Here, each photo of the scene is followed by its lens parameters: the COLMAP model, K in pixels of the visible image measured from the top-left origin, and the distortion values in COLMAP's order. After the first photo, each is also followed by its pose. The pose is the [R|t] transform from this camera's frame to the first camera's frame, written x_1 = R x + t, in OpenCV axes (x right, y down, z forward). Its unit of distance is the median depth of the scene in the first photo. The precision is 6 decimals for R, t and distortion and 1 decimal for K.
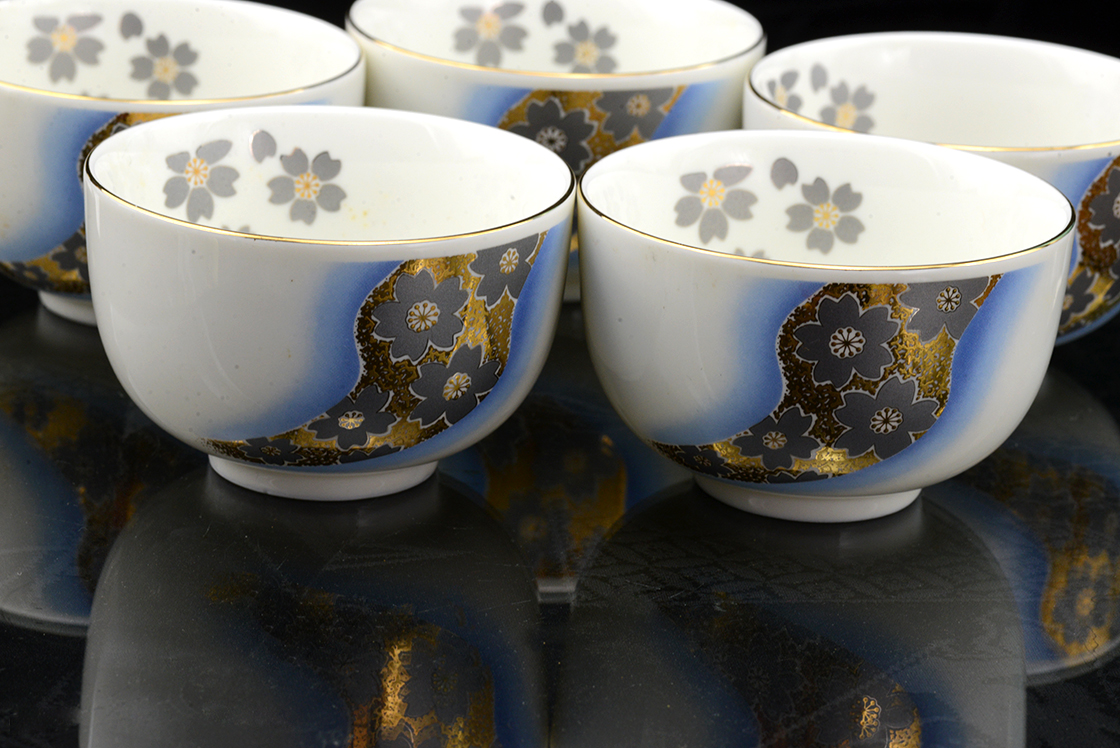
lens RADIAL K [[3945.7, 0, 560.0], [0, 3945.7, 374.0], [0, 0, 1]] dist [0.434831, 0.456720]
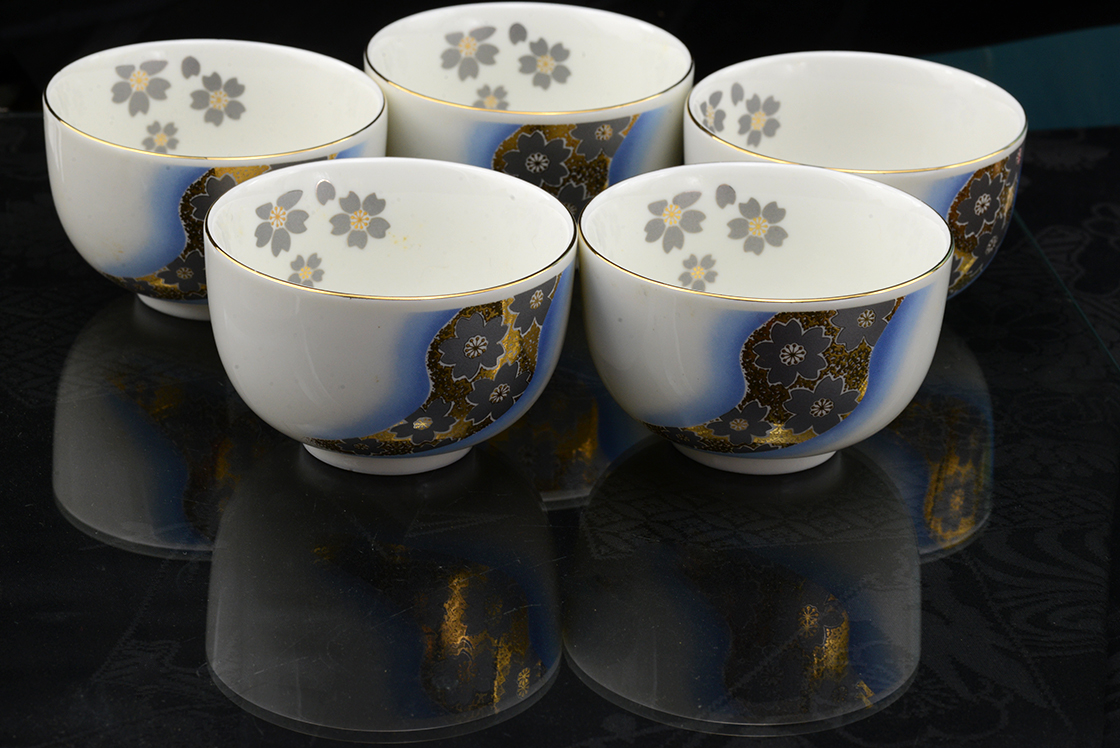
lens RADIAL K [[3945.7, 0, 560.0], [0, 3945.7, 374.0], [0, 0, 1]] dist [0.434831, 0.456720]
pose [[0.997428, -0.039614, 0.059737, -0.083892], [0.033806, 0.994876, 0.095288, -0.127734], [-0.063205, -0.093024, 0.993656, -0.317398]]
